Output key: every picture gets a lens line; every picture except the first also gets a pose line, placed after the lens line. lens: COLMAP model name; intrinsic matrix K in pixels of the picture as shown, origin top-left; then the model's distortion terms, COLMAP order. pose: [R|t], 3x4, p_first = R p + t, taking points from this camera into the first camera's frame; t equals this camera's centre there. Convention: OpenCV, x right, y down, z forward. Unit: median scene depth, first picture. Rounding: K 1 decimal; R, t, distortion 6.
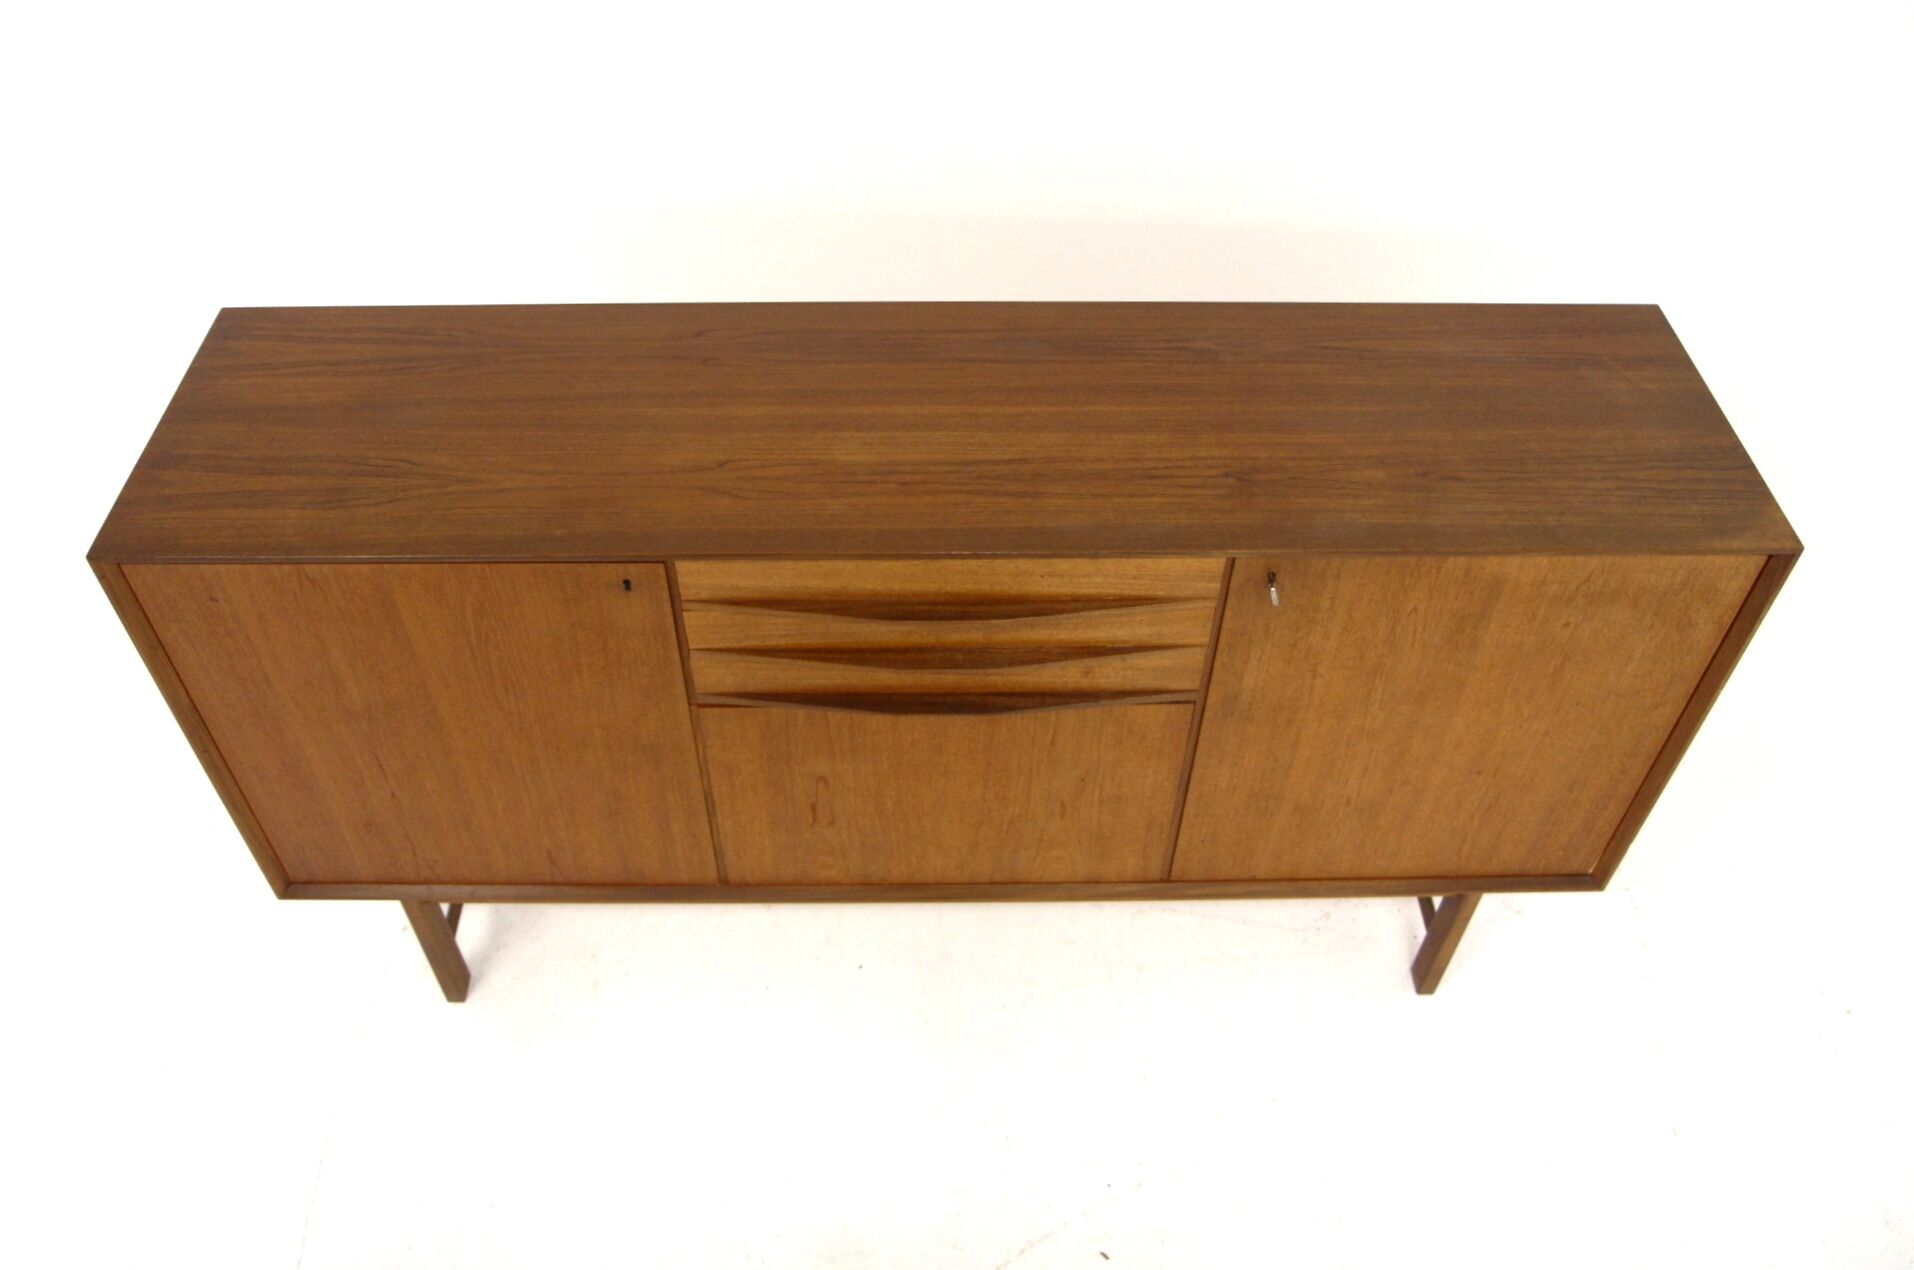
lens RADIAL K [[1516.2, 0, 928.7], [0, 1516.2, 634.1], [0, 0, 1]] dist [-0.125674, 0.137863]
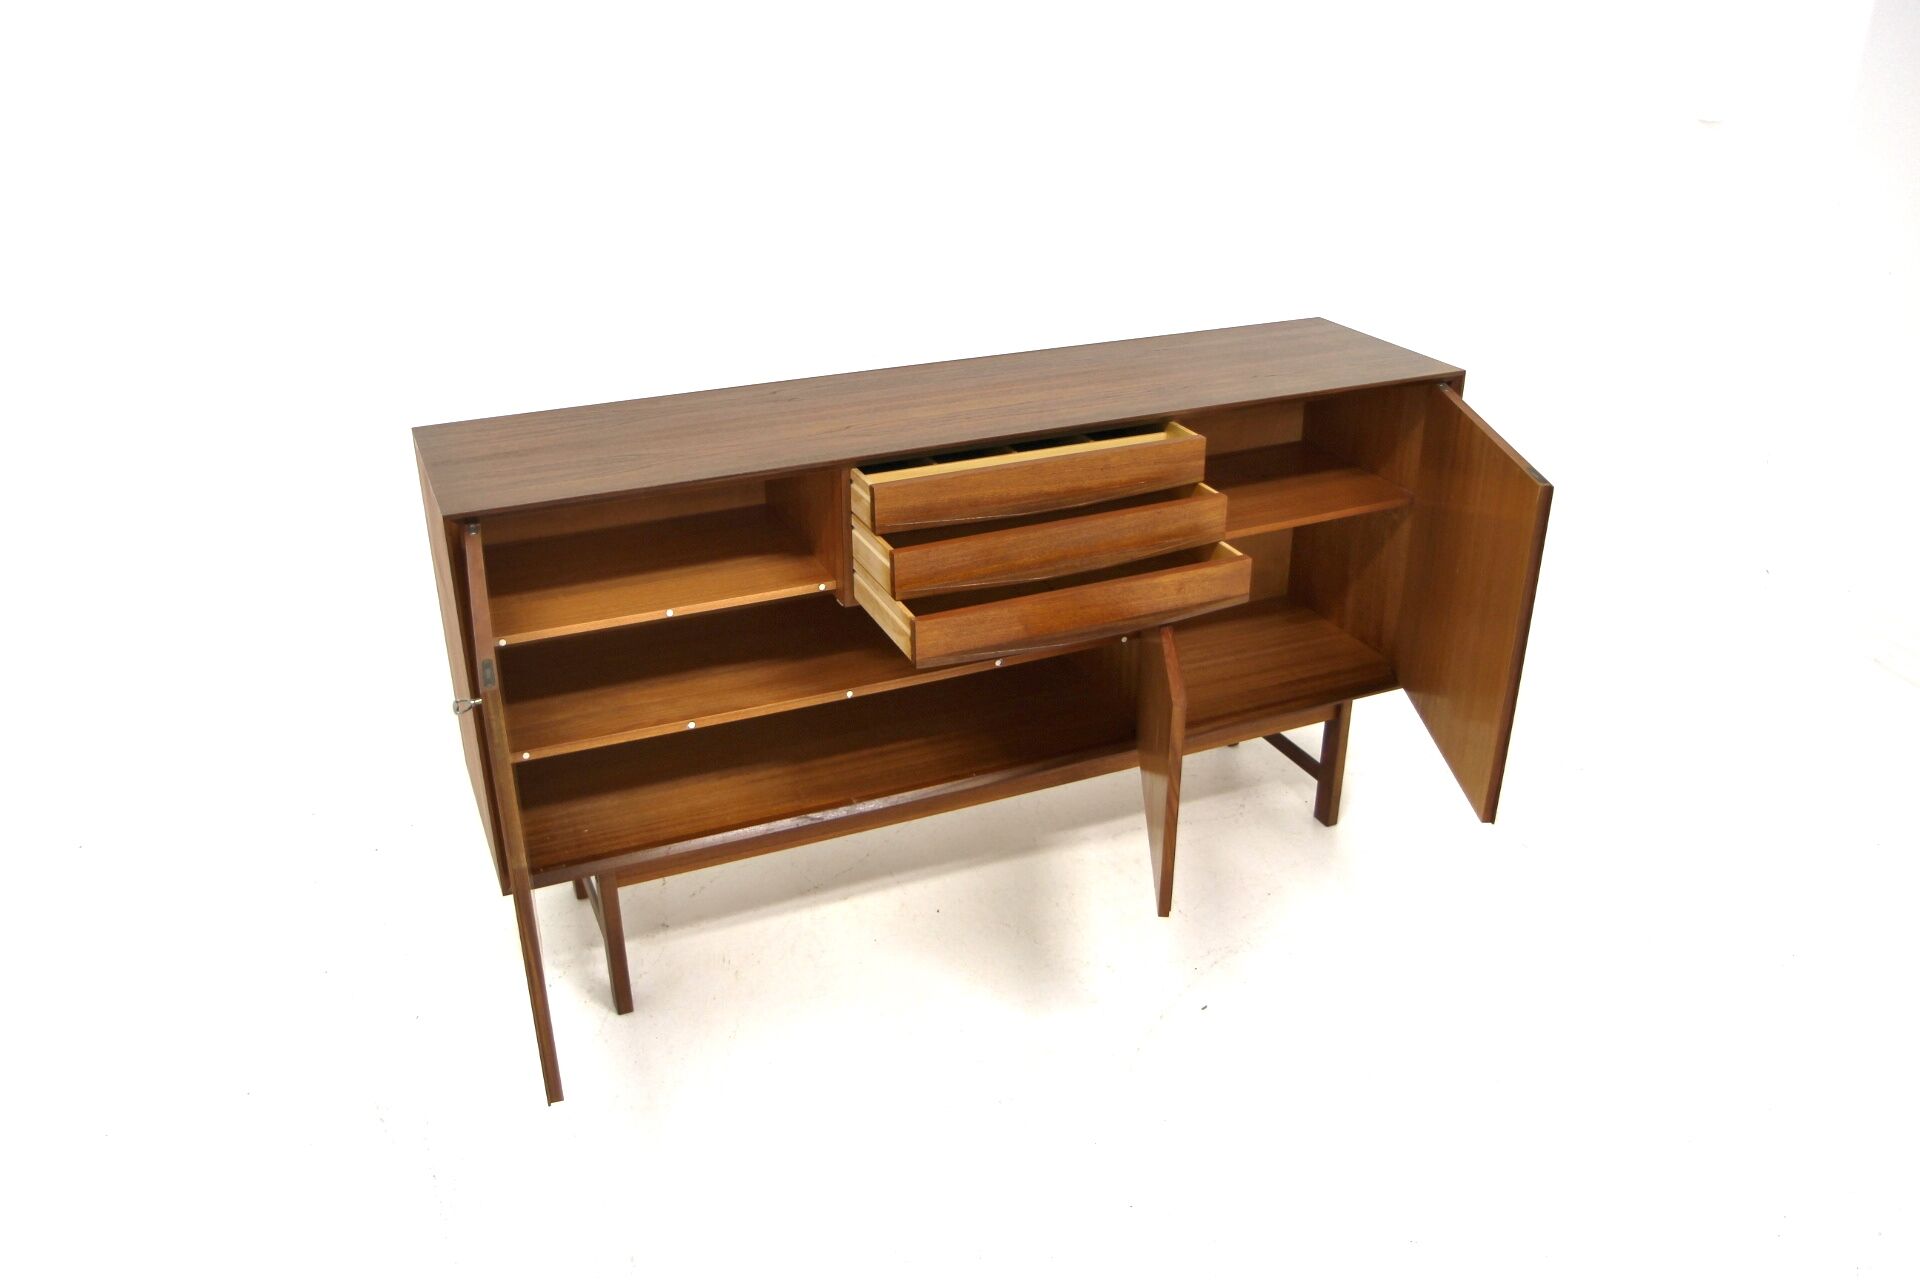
lens RADIAL K [[1520.9, 0, 931.6], [0, 1520.9, 639.1], [0, 0, 1]] dist [-0.125674, 0.137863]
pose [[0.925181, -0.173143, 0.337731, -0.559871], [0.284750, 0.904989, -0.316089, 0.532776], [-0.250914, 0.388608, 0.886581, -0.245578]]
